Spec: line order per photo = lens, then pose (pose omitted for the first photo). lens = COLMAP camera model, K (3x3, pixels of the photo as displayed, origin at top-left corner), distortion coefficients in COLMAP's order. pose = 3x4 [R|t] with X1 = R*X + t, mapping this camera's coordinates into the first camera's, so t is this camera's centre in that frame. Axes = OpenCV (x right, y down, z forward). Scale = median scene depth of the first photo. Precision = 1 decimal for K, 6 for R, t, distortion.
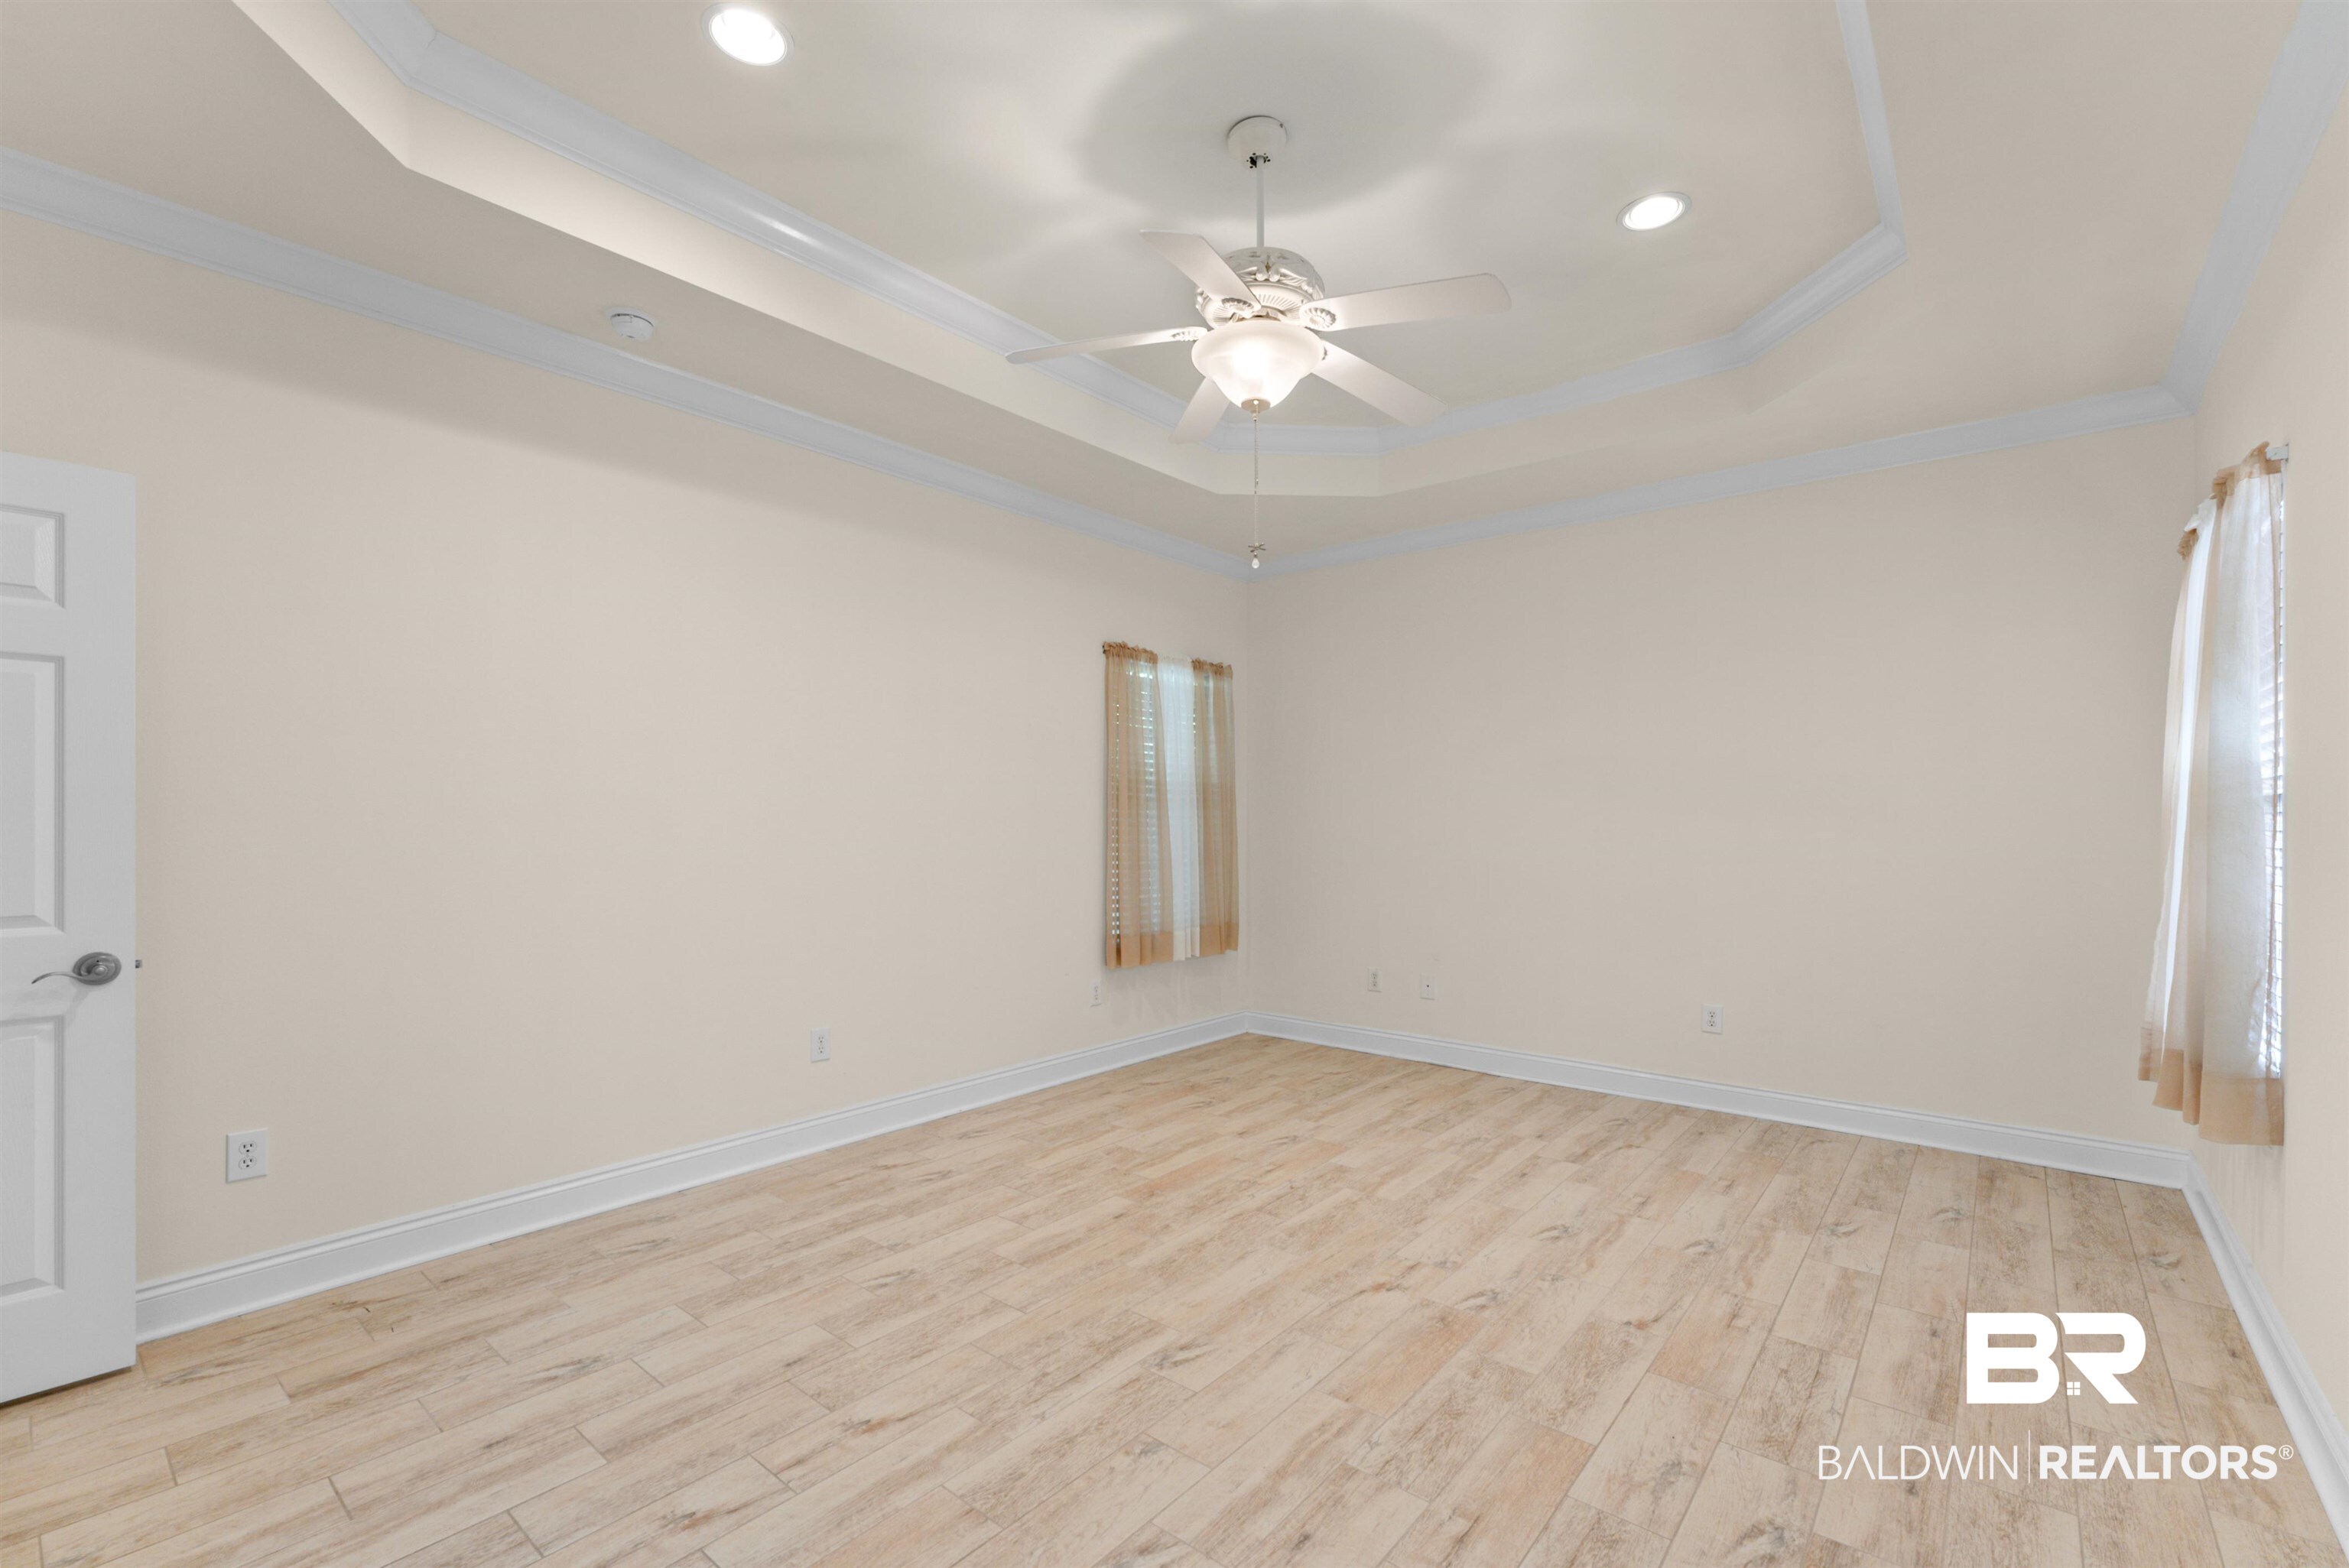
lens RADIAL K [[1021.8, 0, 1167.9], [0, 1021.8, 799.3], [0, 0, 1]] dist [-0.001998, 0.000089]
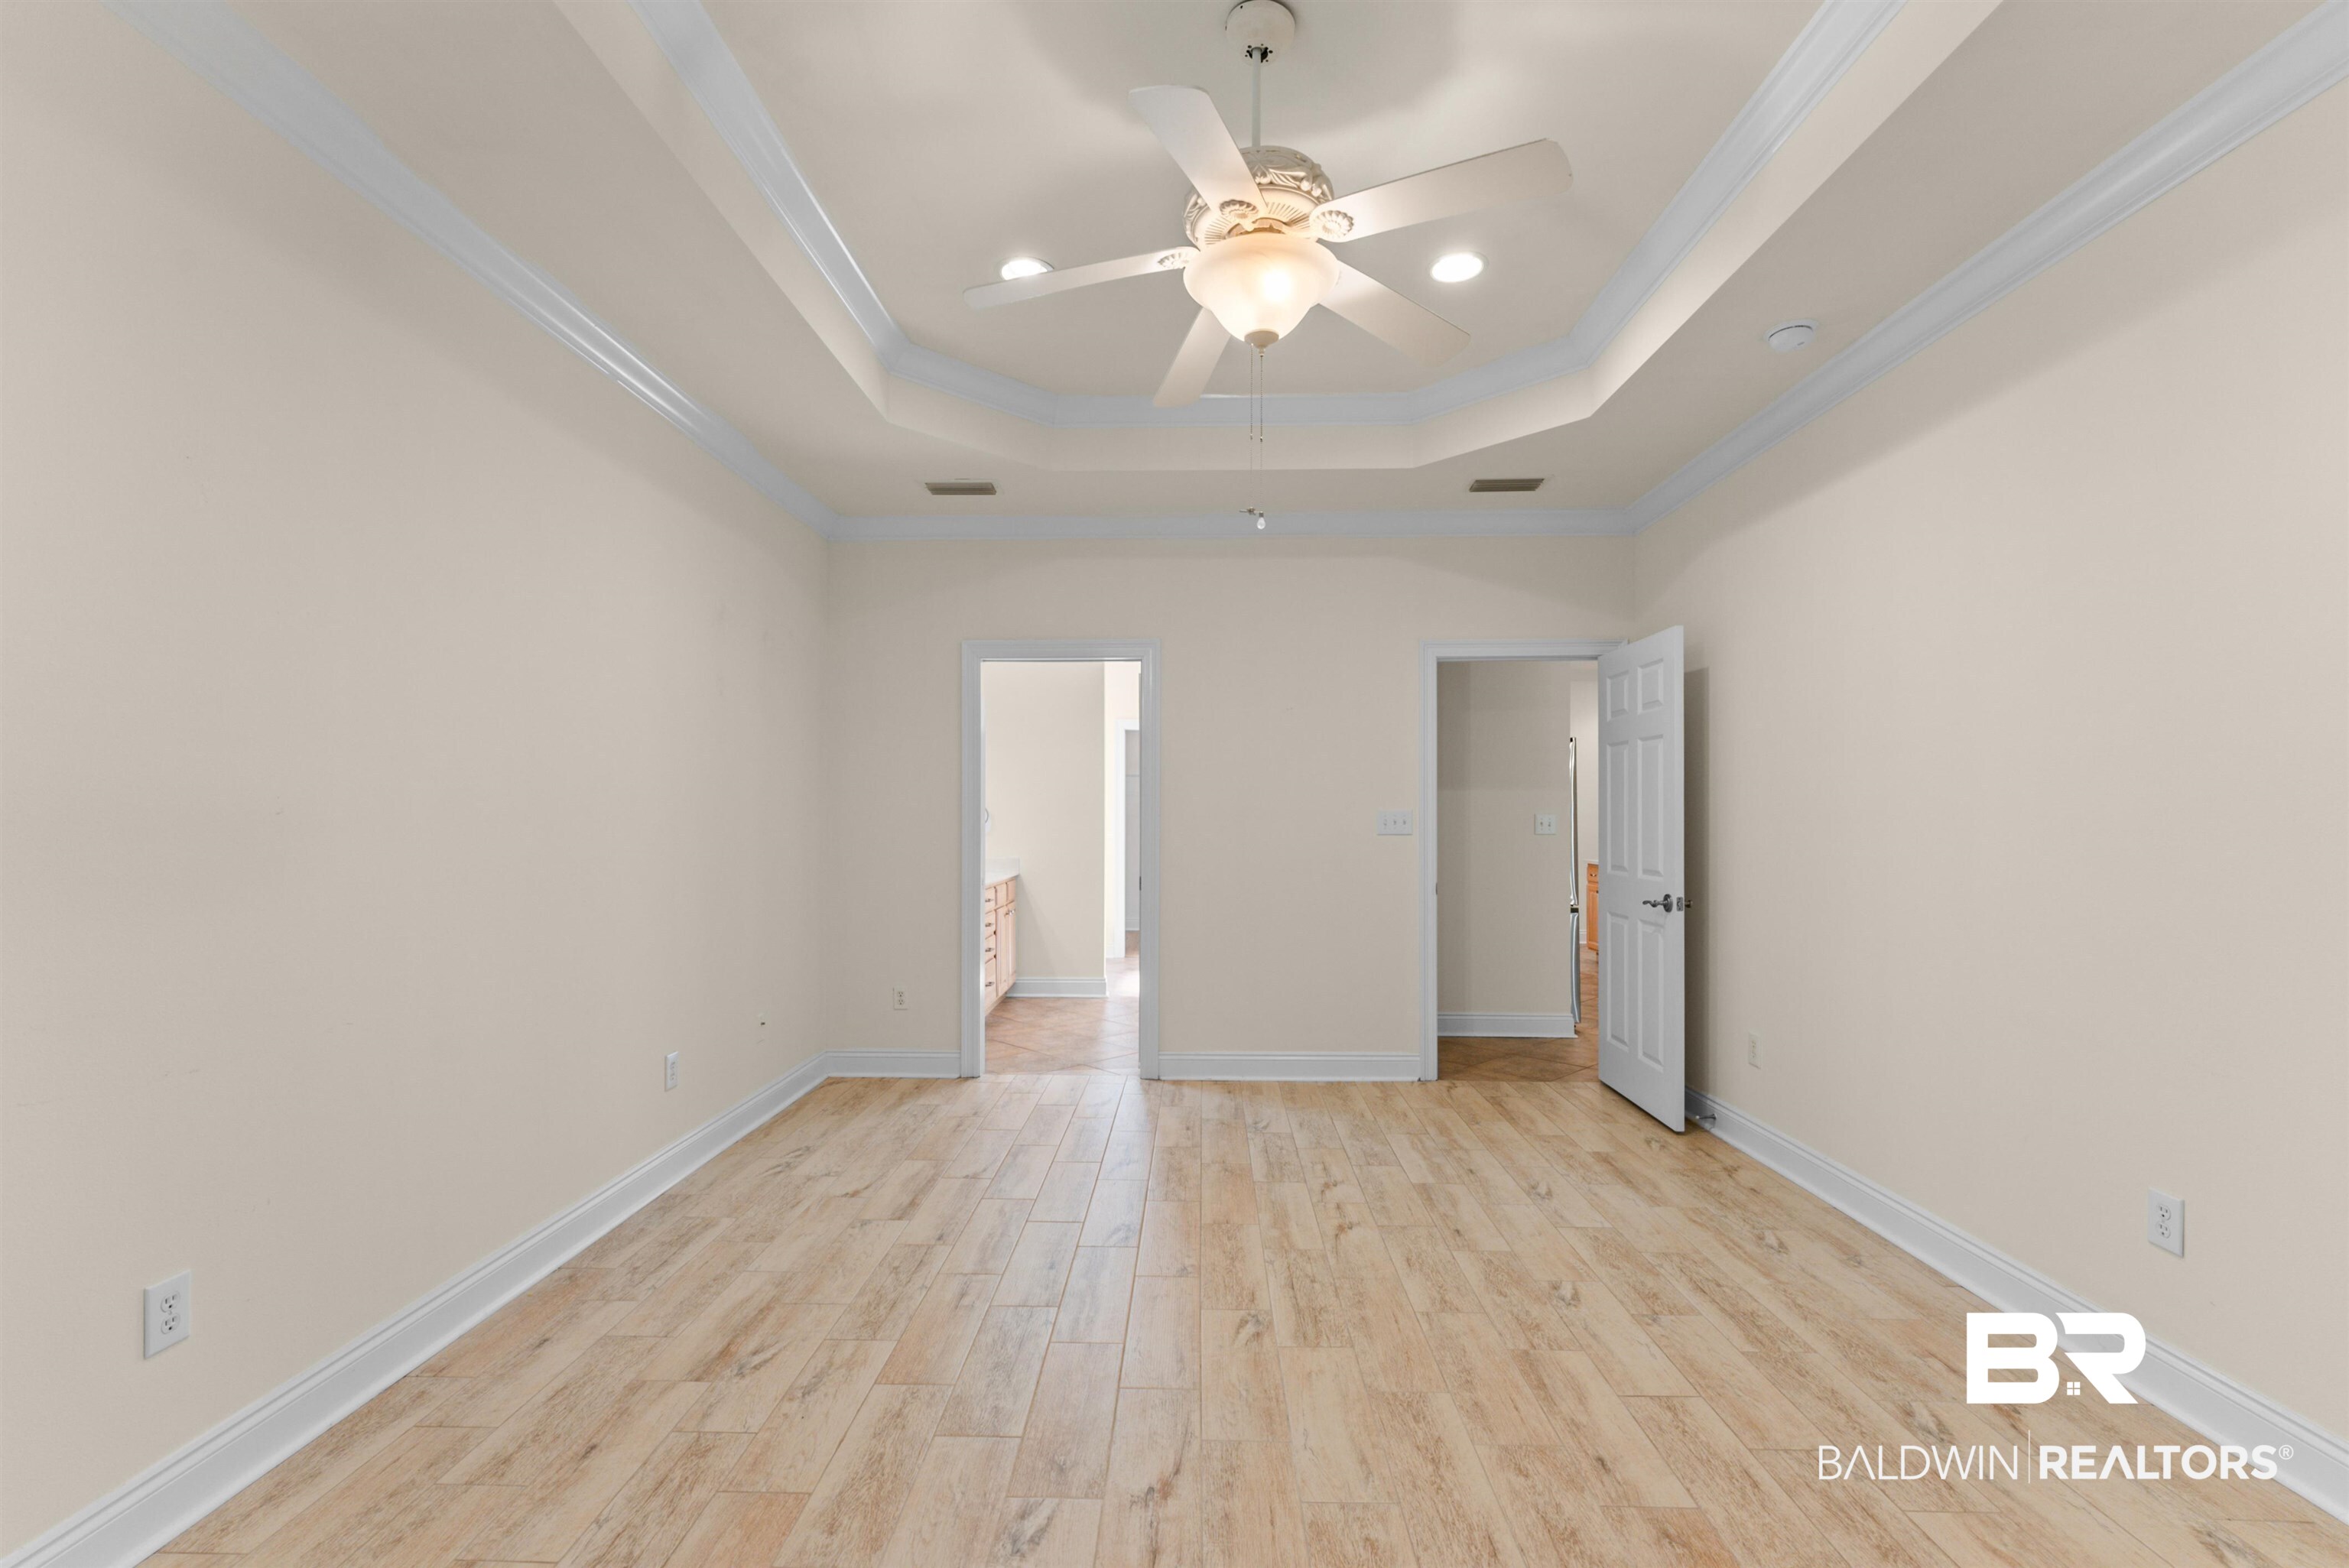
lens RADIAL K [[1021.8, 0, 1172.8], [0, 1021.8, 798.5], [0, 0, 1]] dist [-0.001998, 0.000089]
pose [[-0.788163, -0.012992, -0.615329, 0.730865], [0.006914, 0.999527, -0.029960, 0.024524], [0.615427, -0.027868, -0.787701, 1.786634]]
